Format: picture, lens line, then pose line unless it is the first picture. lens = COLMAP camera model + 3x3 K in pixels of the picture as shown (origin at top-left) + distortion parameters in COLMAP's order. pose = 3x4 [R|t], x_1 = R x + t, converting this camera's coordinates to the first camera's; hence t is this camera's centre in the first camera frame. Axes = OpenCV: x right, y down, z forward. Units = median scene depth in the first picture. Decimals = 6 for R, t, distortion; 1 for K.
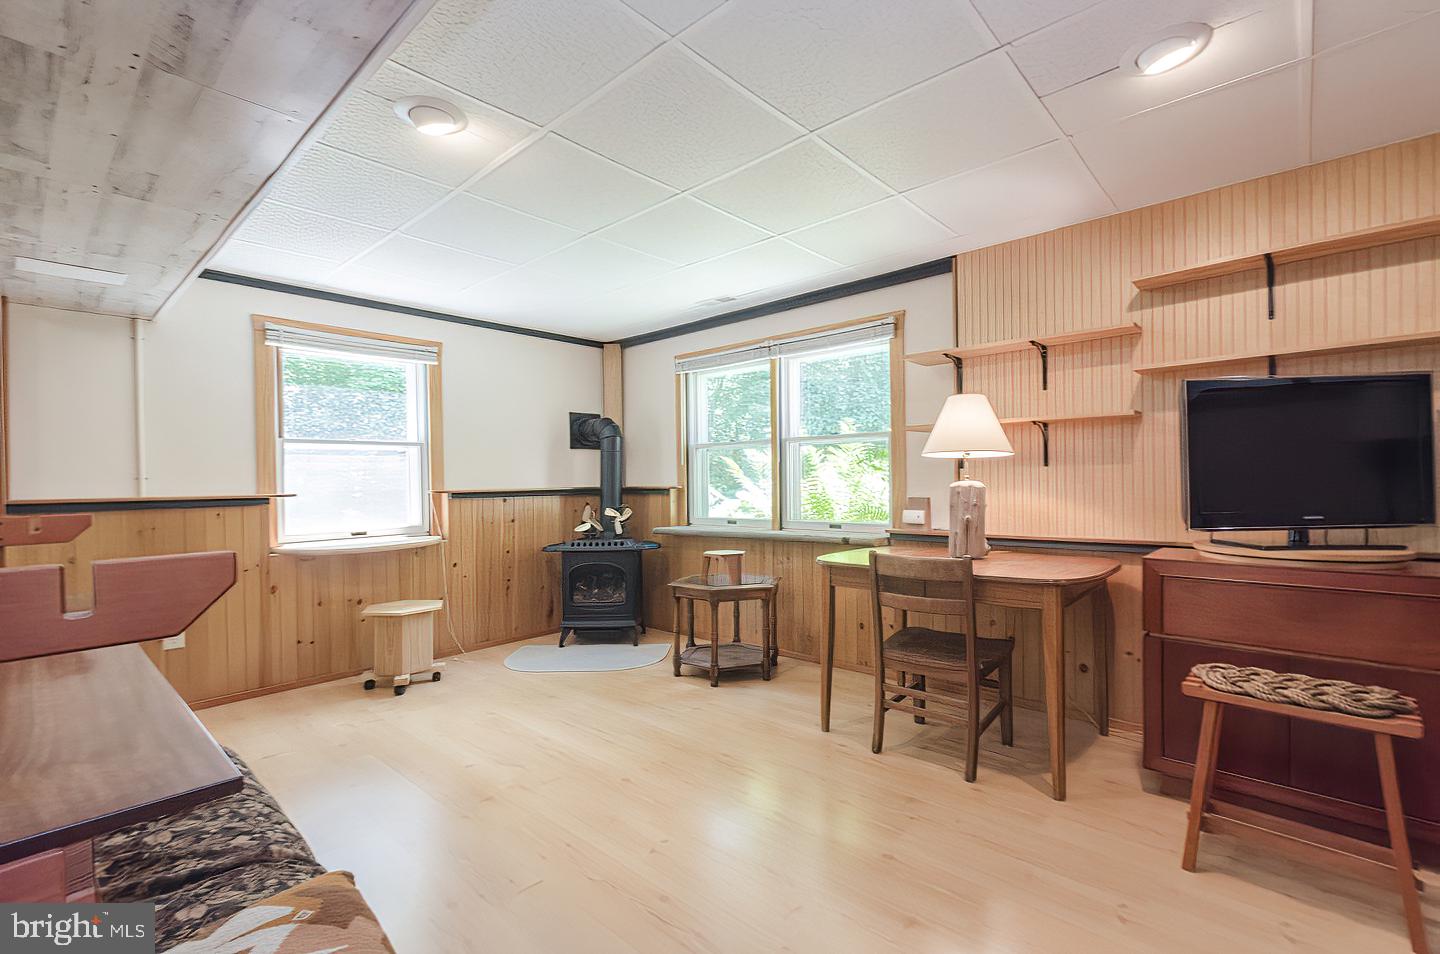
lens RADIAL K [[638.2, 0, 722.8], [0, 638.2, 480.9], [0, 0, 1]] dist [0.003233, 0.001625]
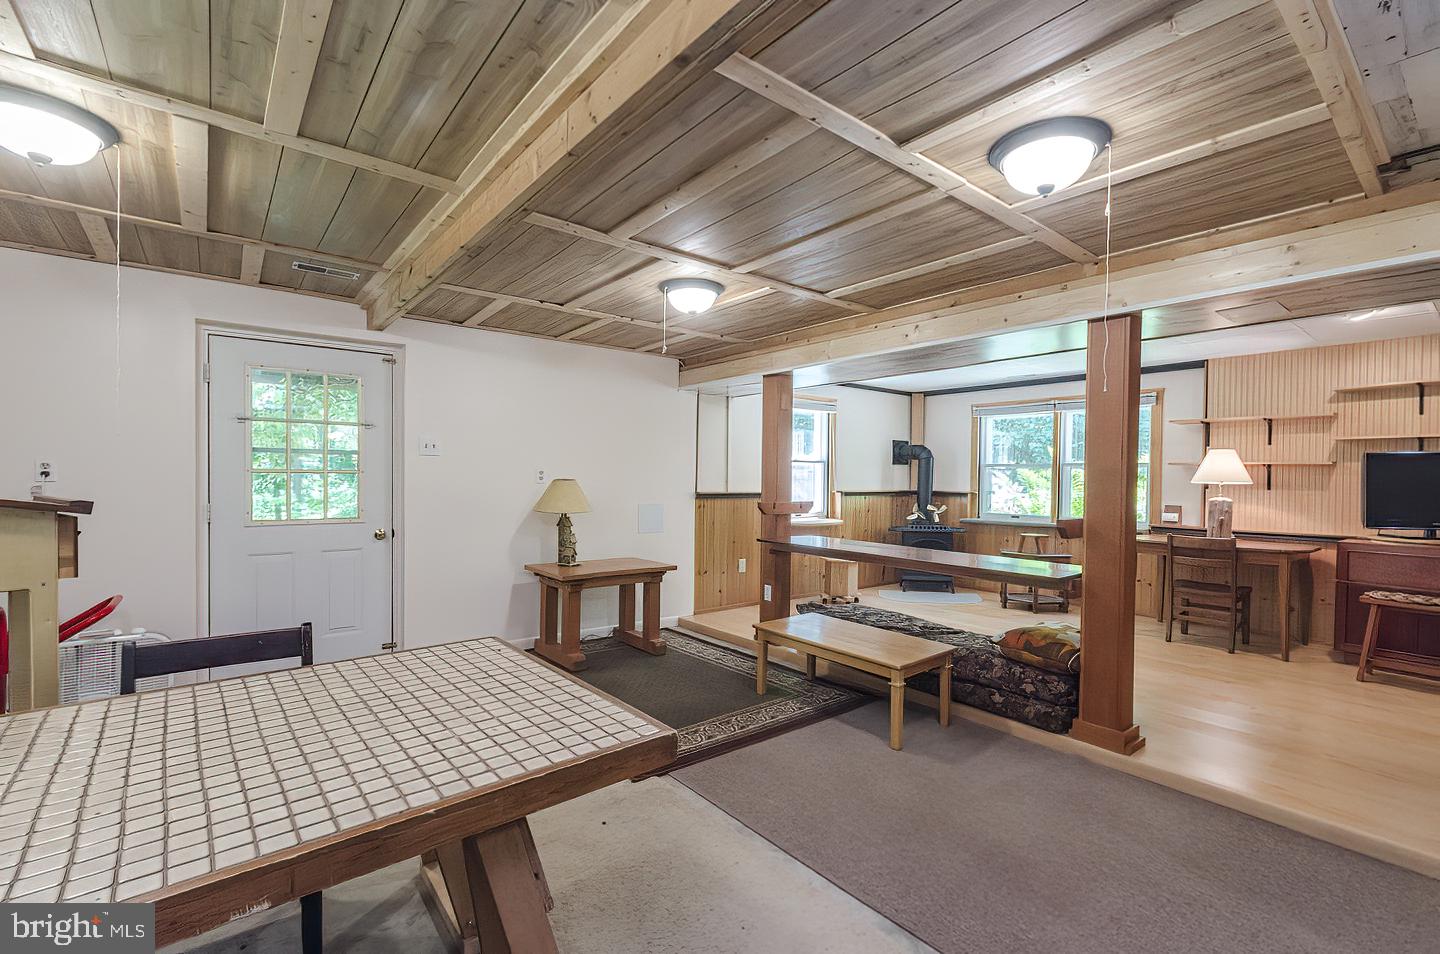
lens RADIAL K [[638.2, 0, 716.2], [0, 638.2, 479.5], [0, 0, 1]] dist [0.003233, 0.001625]
pose [[0.986034, 0.026734, -0.164387, -0.673893], [-0.025920, 0.999639, 0.007097, -0.024960], [0.164517, -0.002737, 0.986370, -0.934455]]
